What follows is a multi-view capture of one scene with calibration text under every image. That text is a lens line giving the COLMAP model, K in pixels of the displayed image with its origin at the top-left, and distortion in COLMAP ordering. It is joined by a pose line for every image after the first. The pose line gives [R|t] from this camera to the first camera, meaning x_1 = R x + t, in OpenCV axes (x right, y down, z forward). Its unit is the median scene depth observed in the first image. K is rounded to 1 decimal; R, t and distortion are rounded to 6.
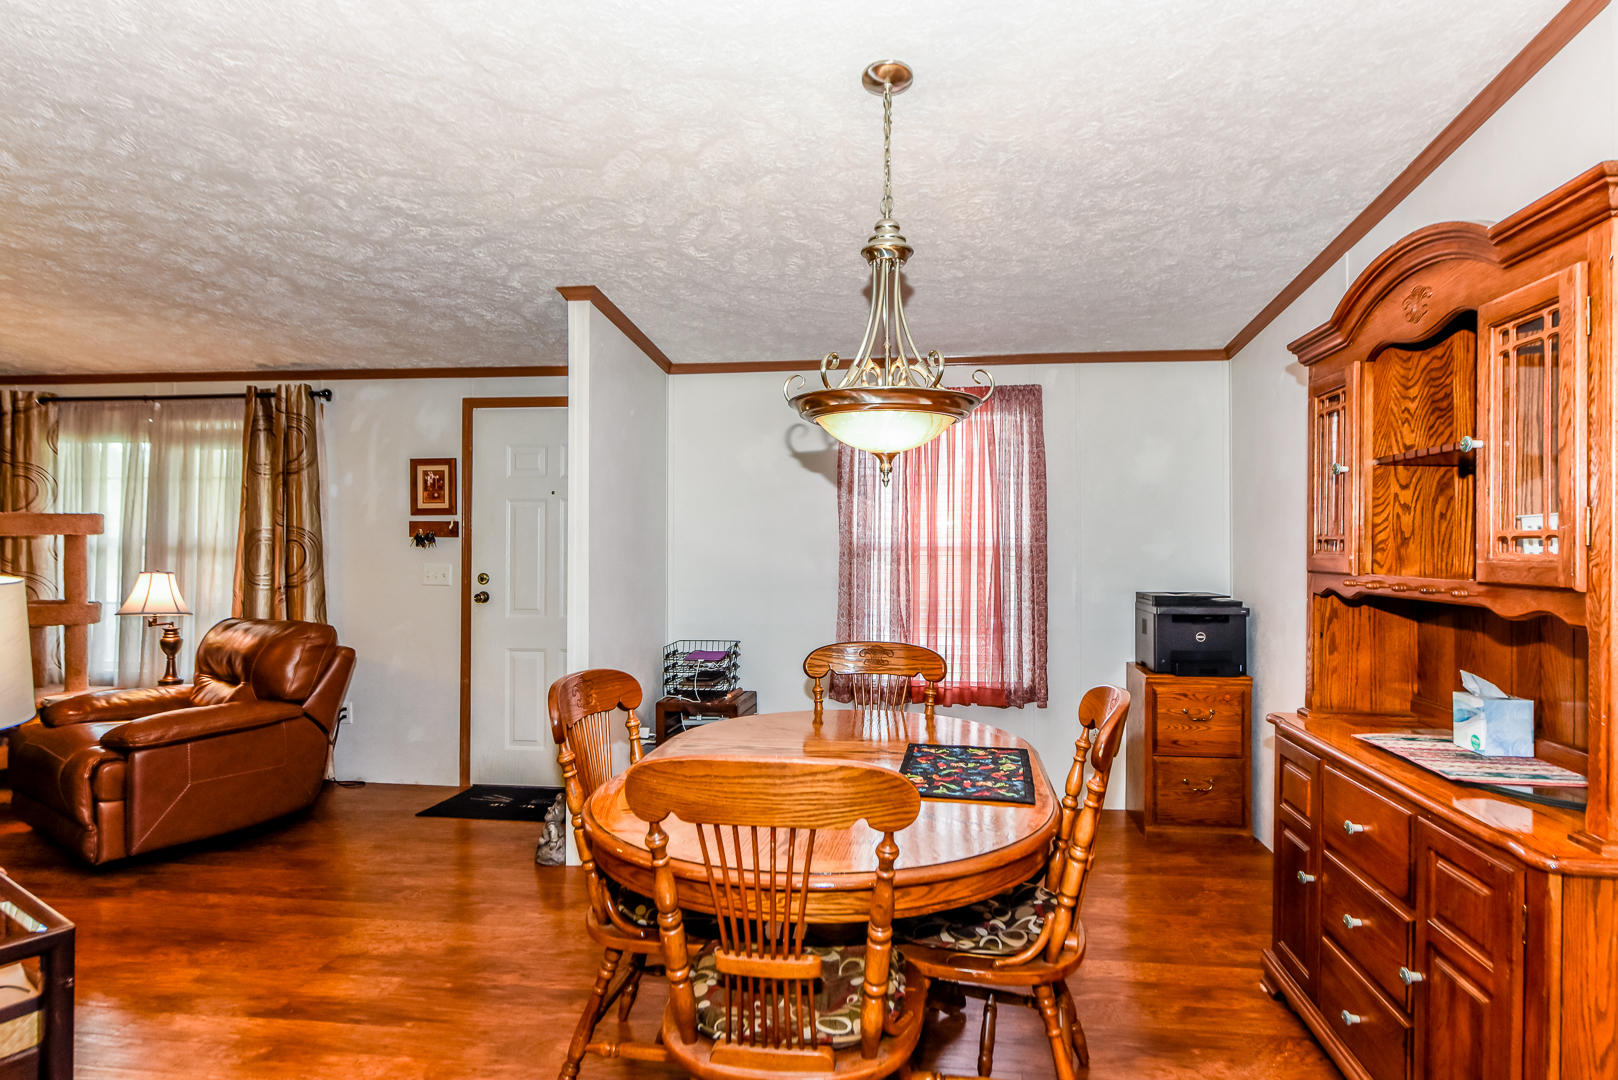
lens RADIAL K [[843.6, 0, 841.8], [0, 843.6, 537.9], [0, 0, 1]] dist [0.002633, 0.000219]
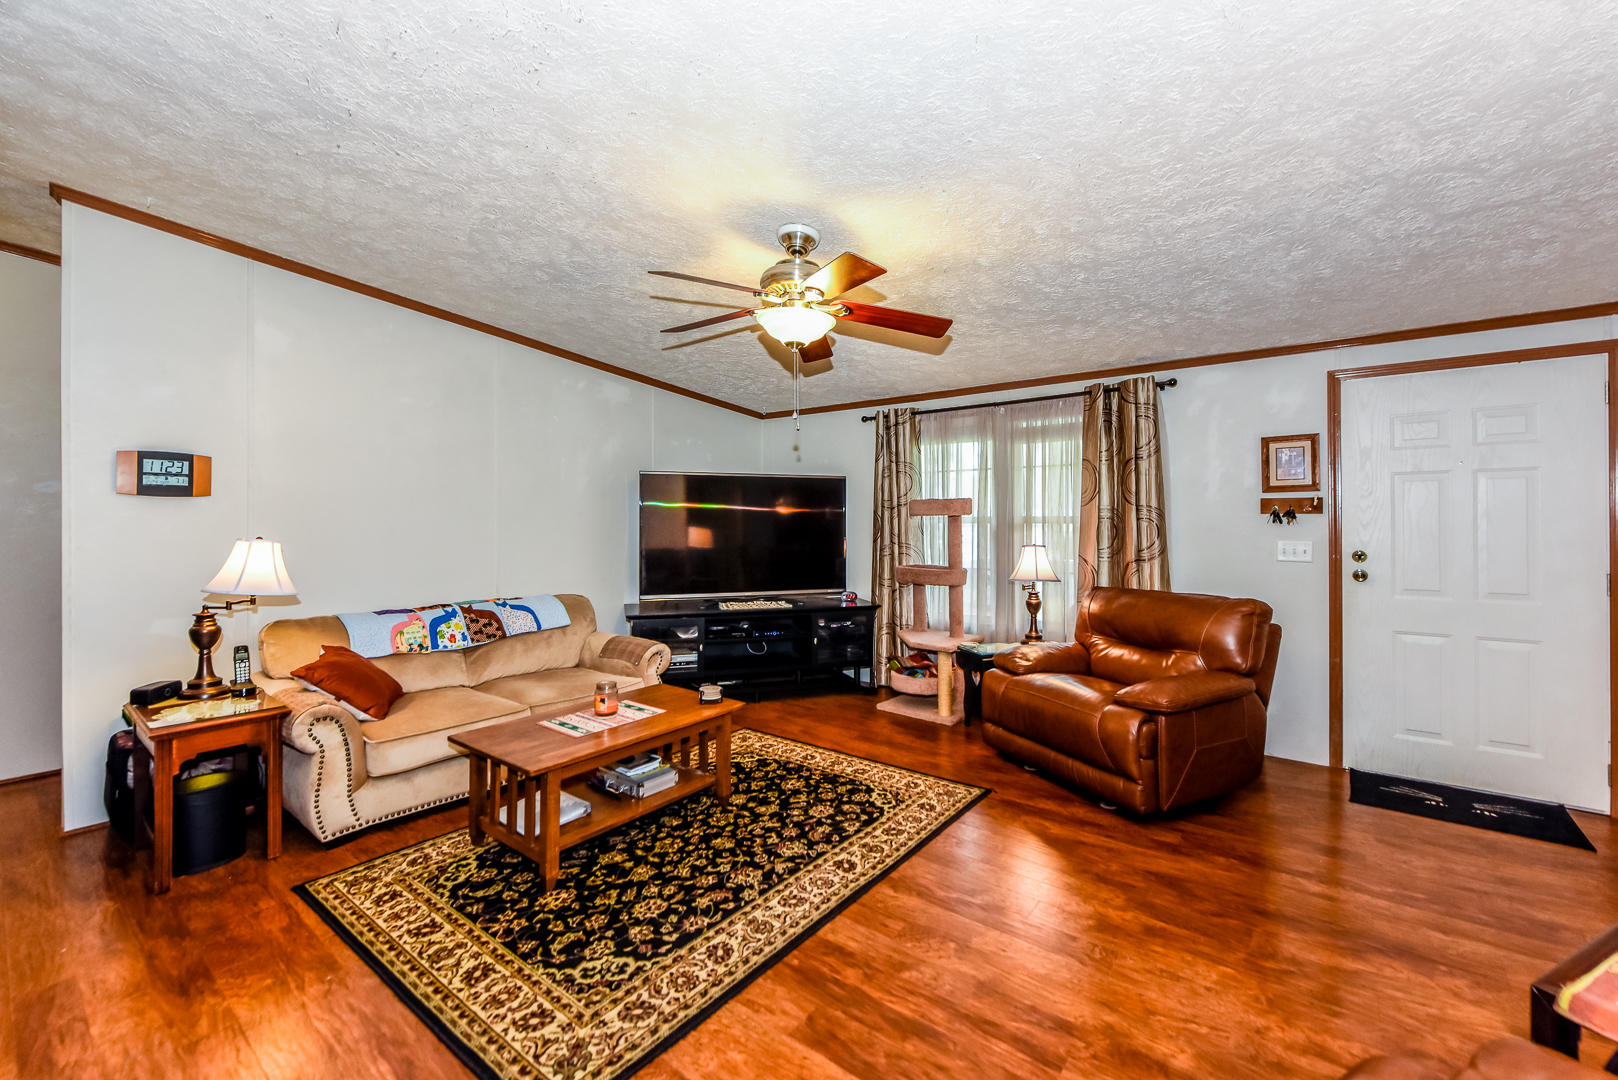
lens RADIAL K [[670.8, 0, 819.2], [0, 670.8, 517.9], [0, 0, 1]] dist [-0.001257, -0.000463]
pose [[0.856335, -0.009779, -0.516329, -0.663571], [0.013476, 0.999903, 0.003413, -0.007639], [0.516245, -0.009880, 0.856384, 0.032767]]
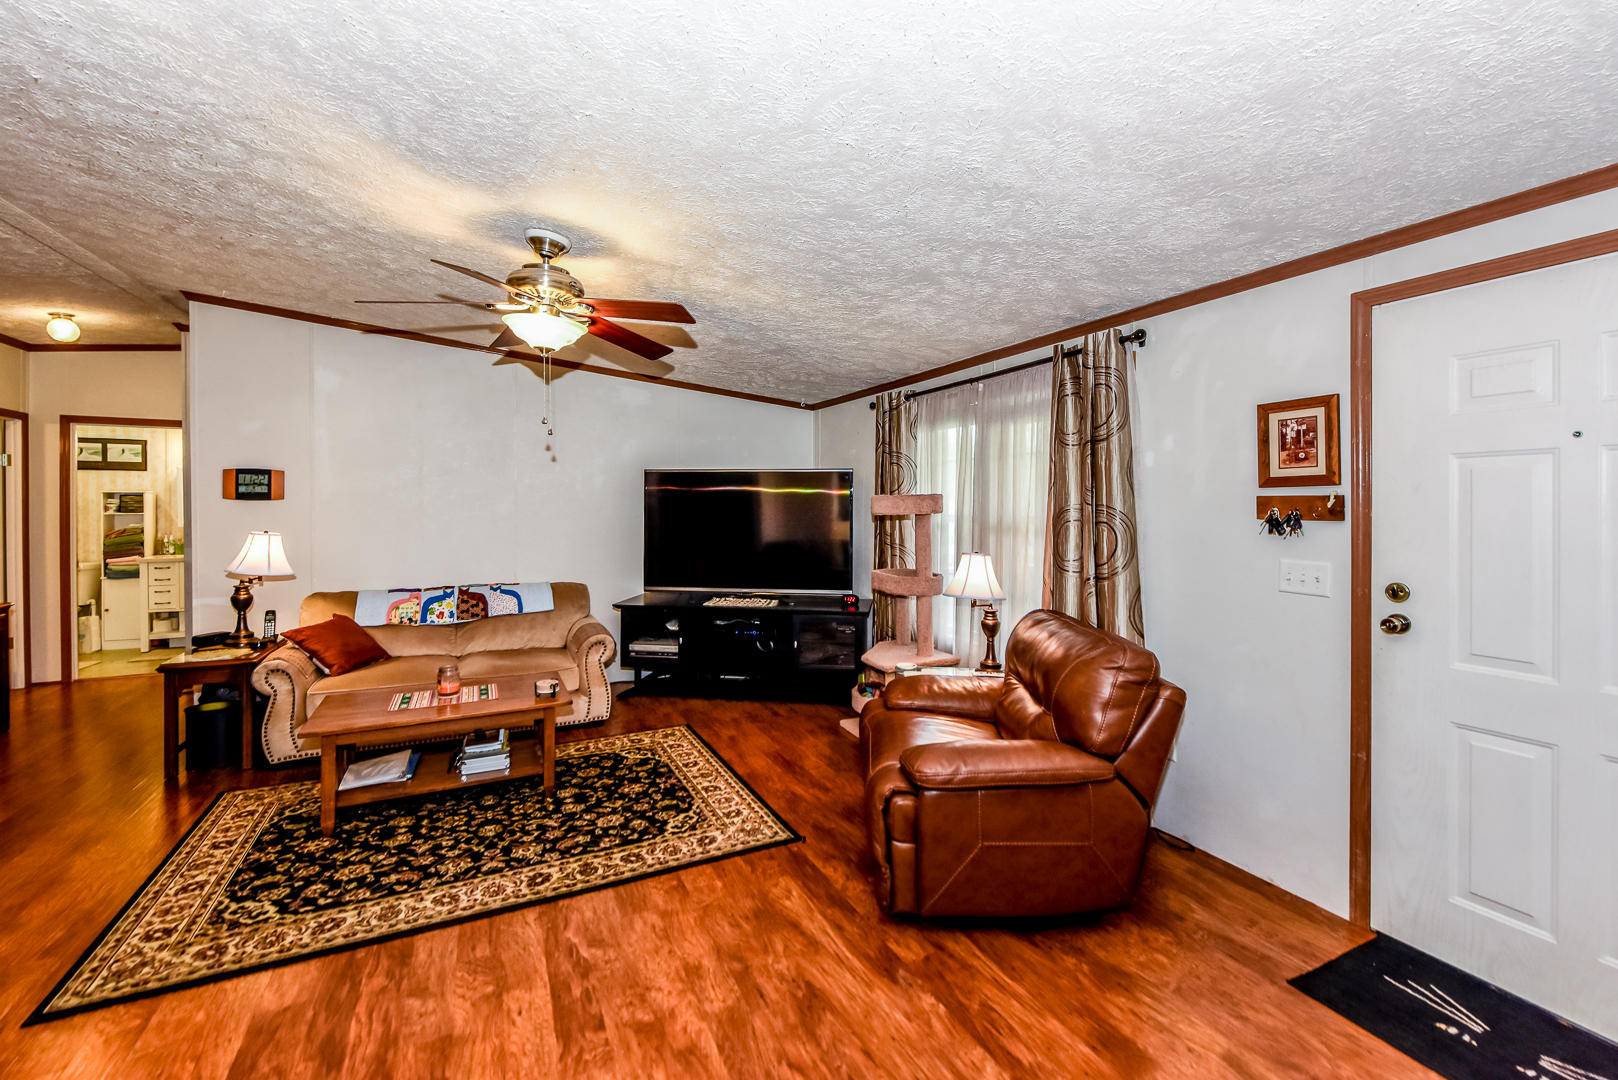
lens RADIAL K [[672.0, 0, 806.1], [0, 672.0, 510.3], [0, 0, 1]] dist [-0.003802, -0.000887]
pose [[0.538660, 0.000240, -0.842523, -0.302183], [0.012956, 0.999879, 0.008568, -0.021492], [0.842423, -0.015531, 0.538592, 0.480800]]
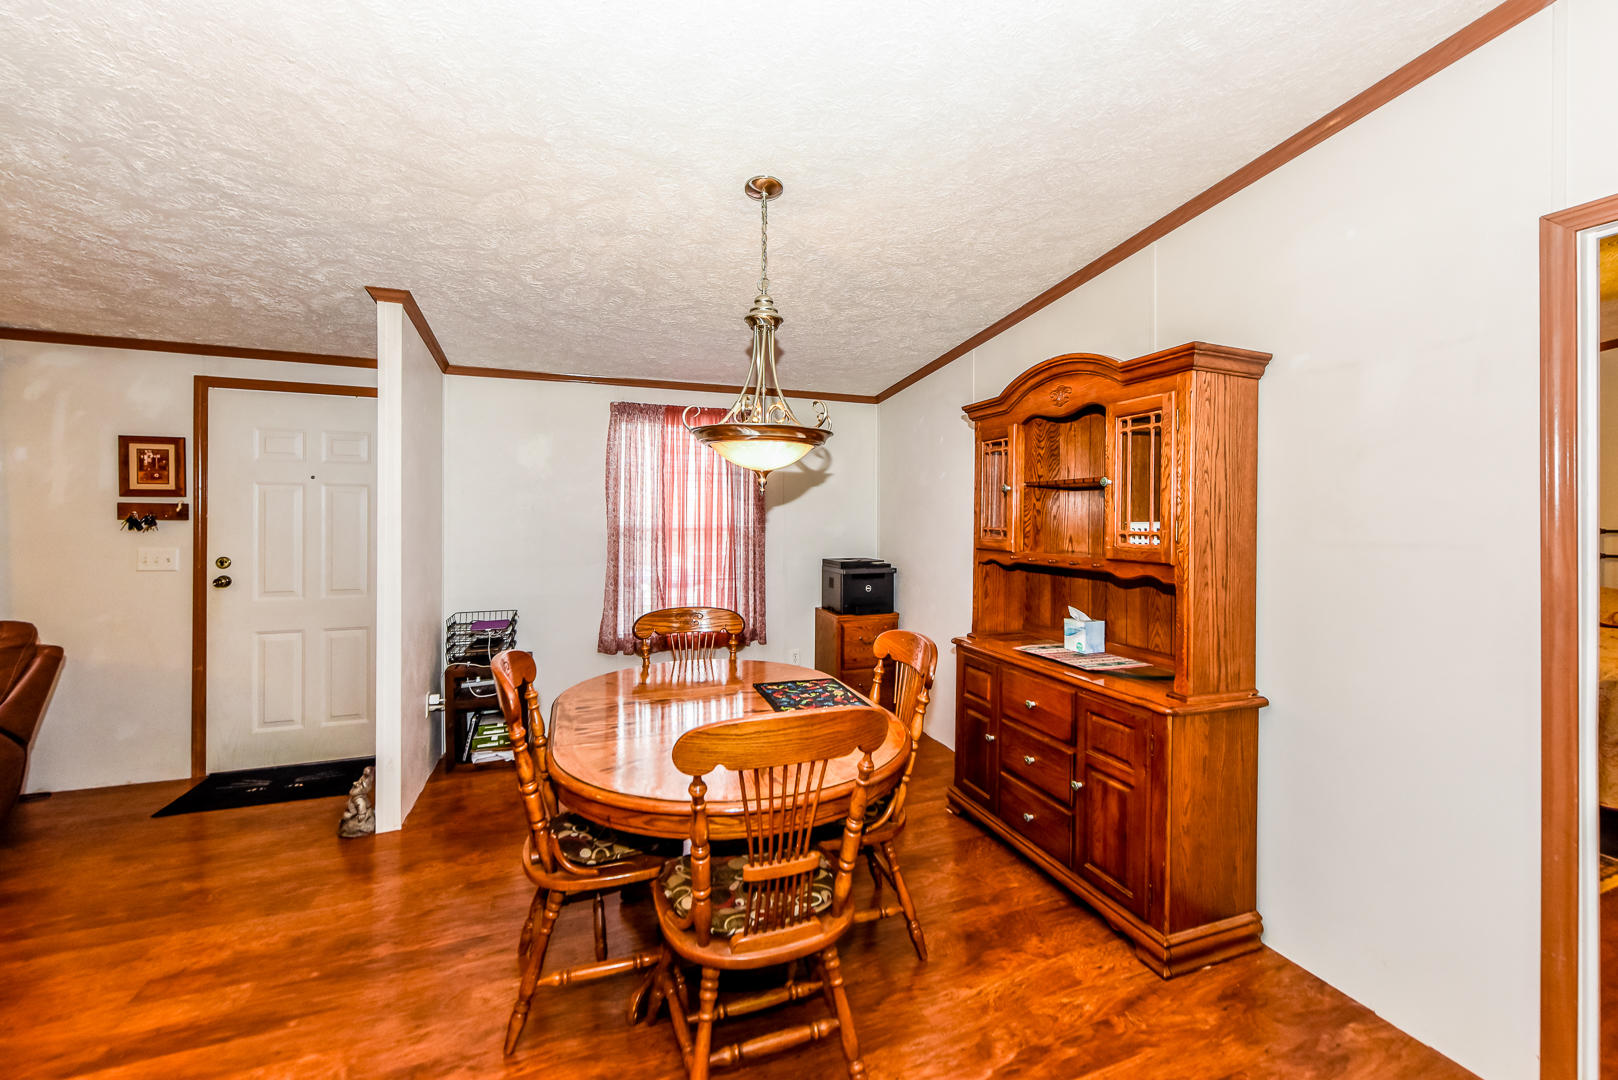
lens RADIAL K [[640.6, 0, 807.3], [0, 640.6, 516.0], [0, 0, 1]] dist [0.001599, -0.000489]
pose [[0.891268, 0.002862, 0.453467, -0.187951], [-0.007069, 0.999946, 0.007581, -0.019361], [-0.453421, -0.009962, 0.891241, 0.034269]]
